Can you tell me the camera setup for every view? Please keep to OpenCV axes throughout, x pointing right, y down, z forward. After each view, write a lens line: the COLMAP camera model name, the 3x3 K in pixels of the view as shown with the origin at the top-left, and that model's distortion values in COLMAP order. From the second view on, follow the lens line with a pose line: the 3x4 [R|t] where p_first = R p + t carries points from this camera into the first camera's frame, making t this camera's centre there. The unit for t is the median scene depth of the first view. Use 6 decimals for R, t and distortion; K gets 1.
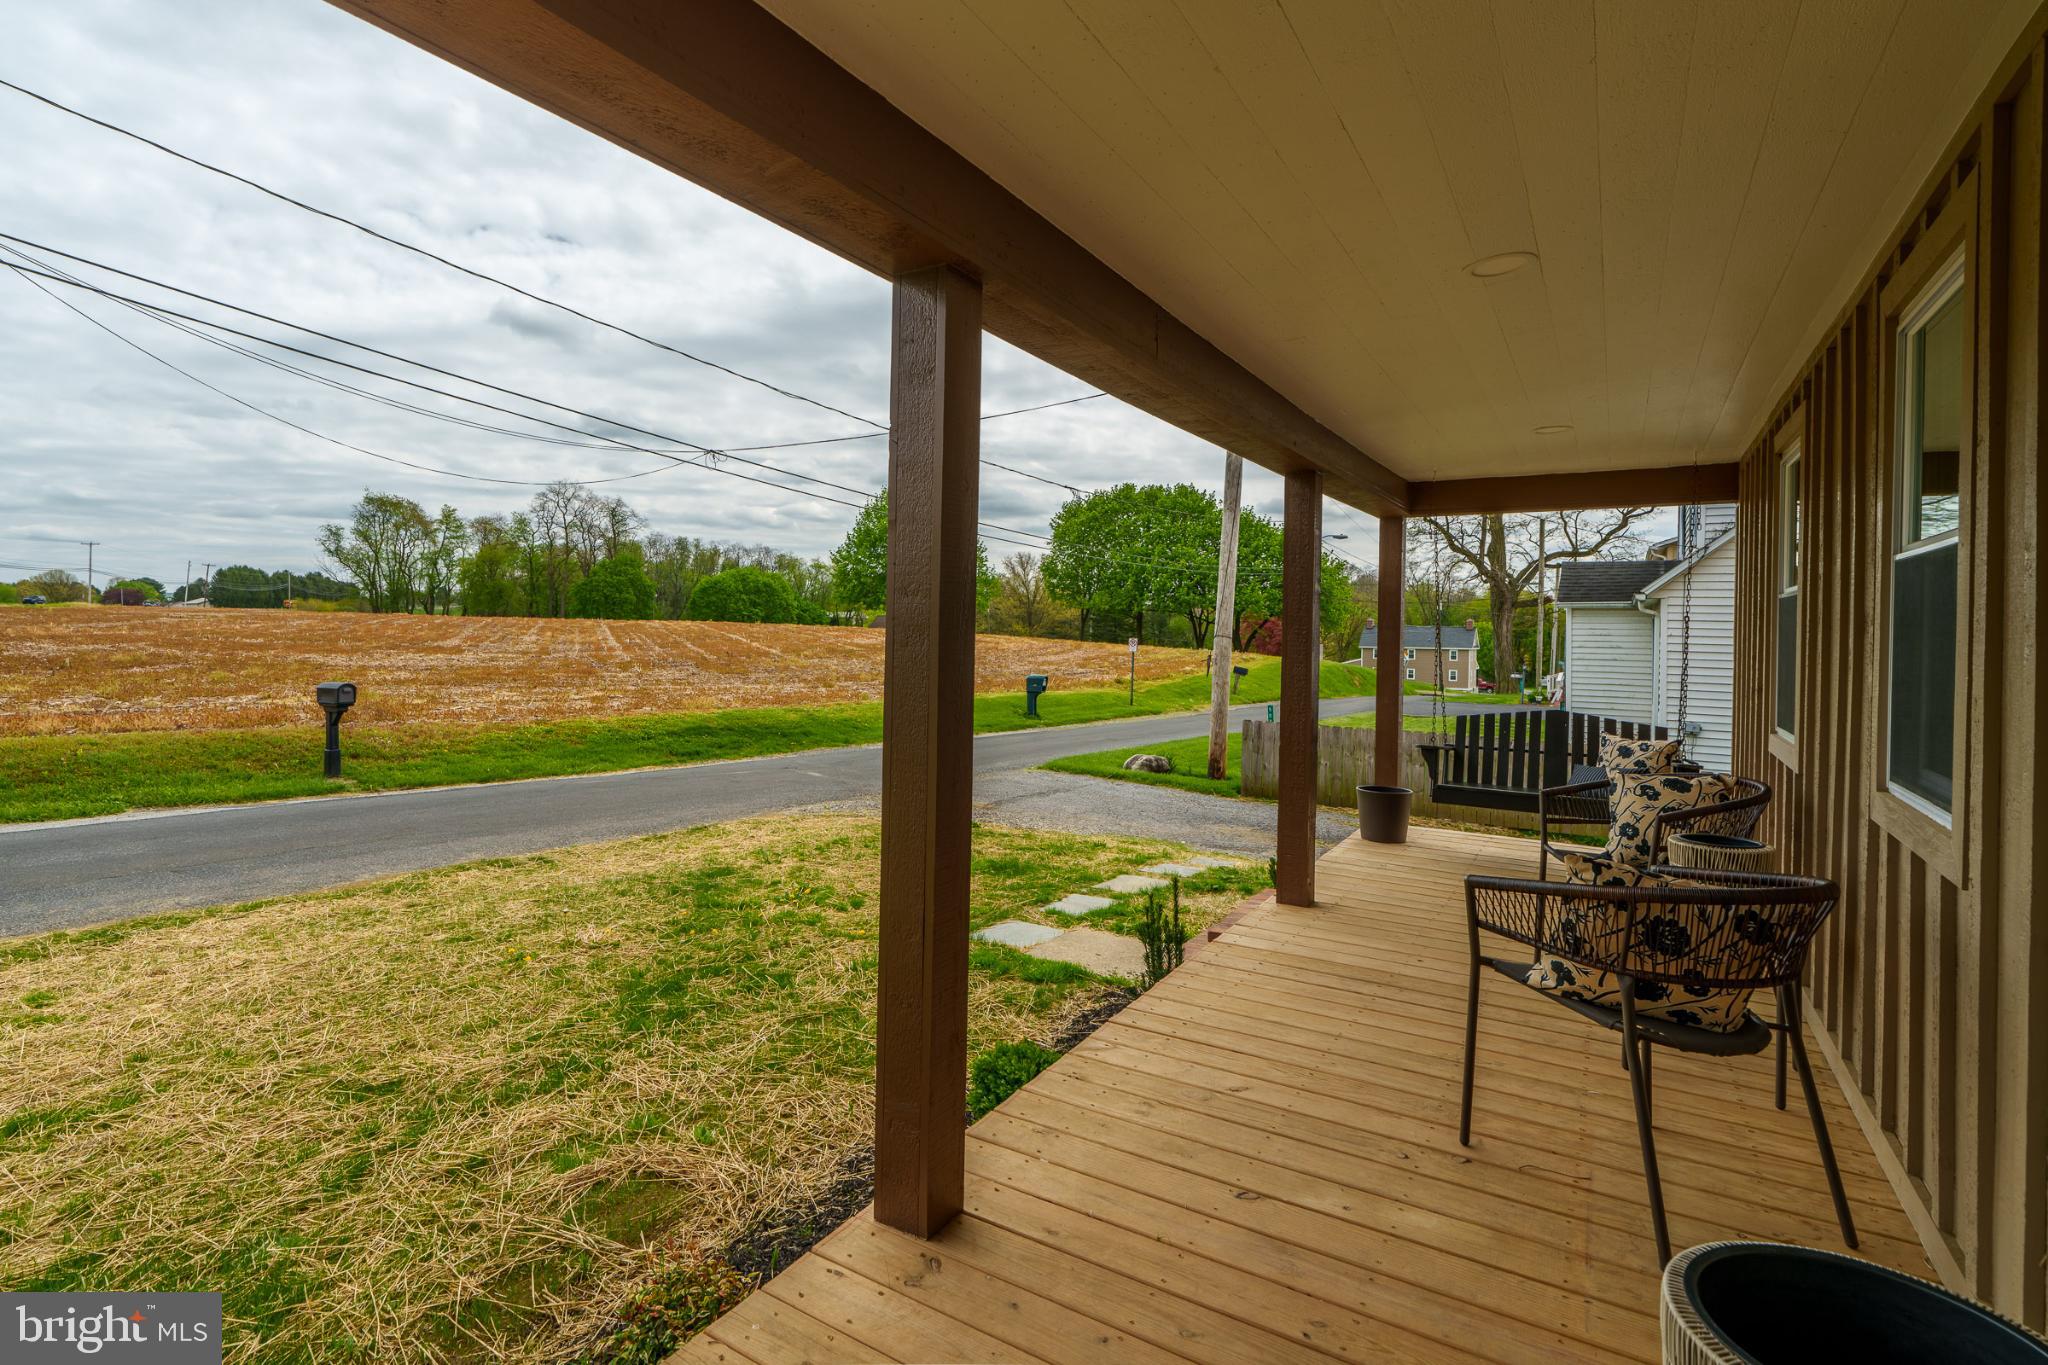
lens RADIAL K [[1016.7, 0, 937.5], [0, 1016.7, 629.5], [0, 0, 1]] dist [-0.001229, 0.000337]
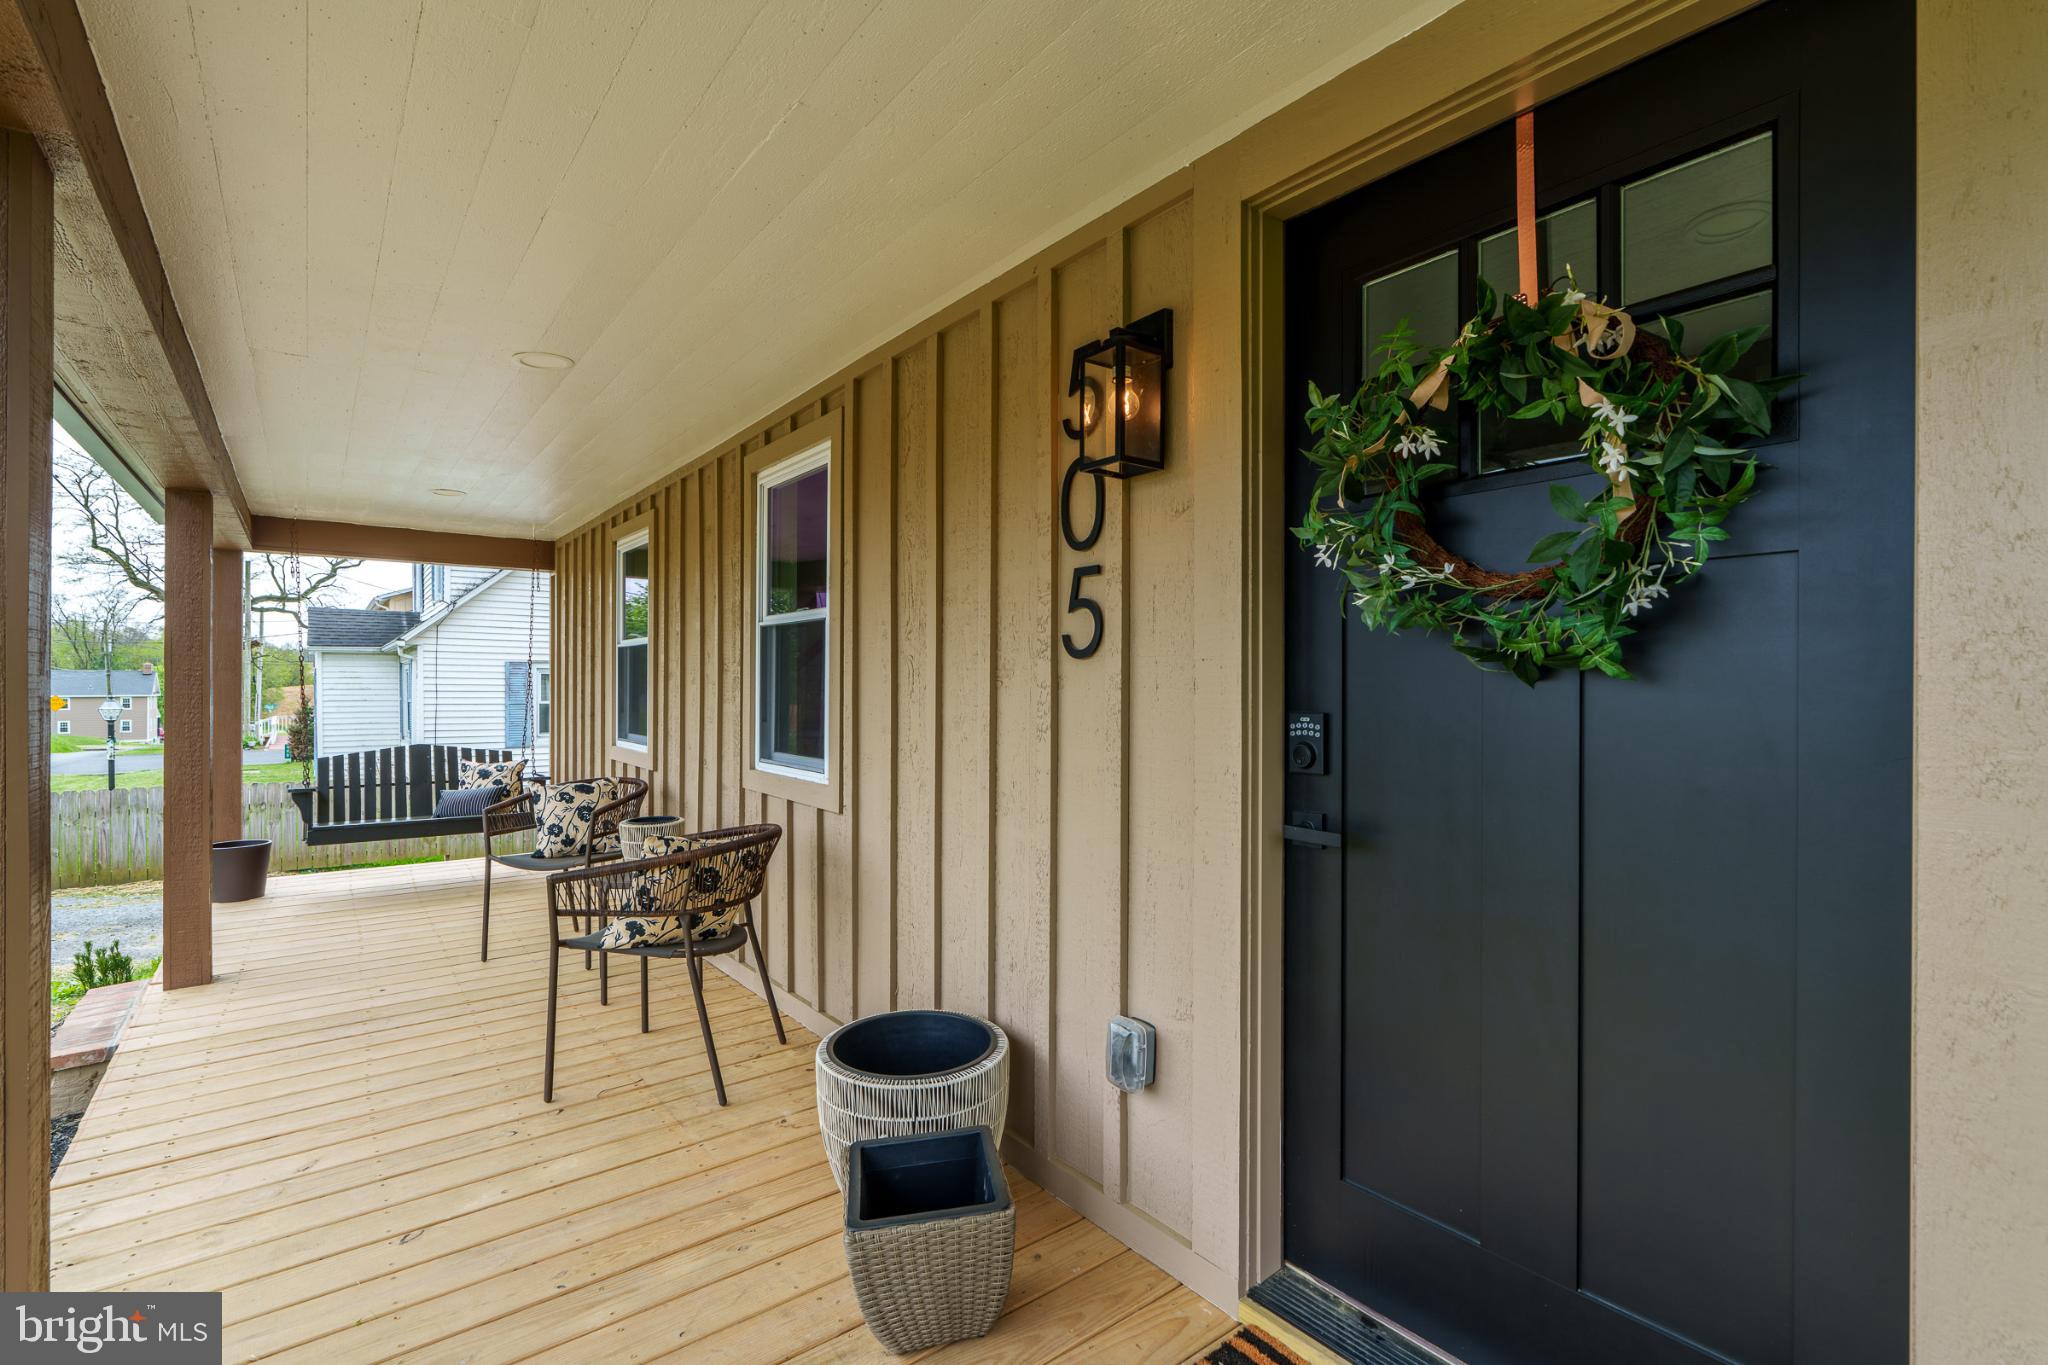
lens RADIAL K [[922.8, 0, 1024.0], [0, 922.8, 689.9], [0, 0, 1]] dist [0.003046, 0.000457]
pose [[0.317810, -0.019897, 0.947946, -0.214767], [0.003163, 0.999796, 0.019925, 0.004205], [-0.948149, -0.003334, 0.317808, 0.089136]]
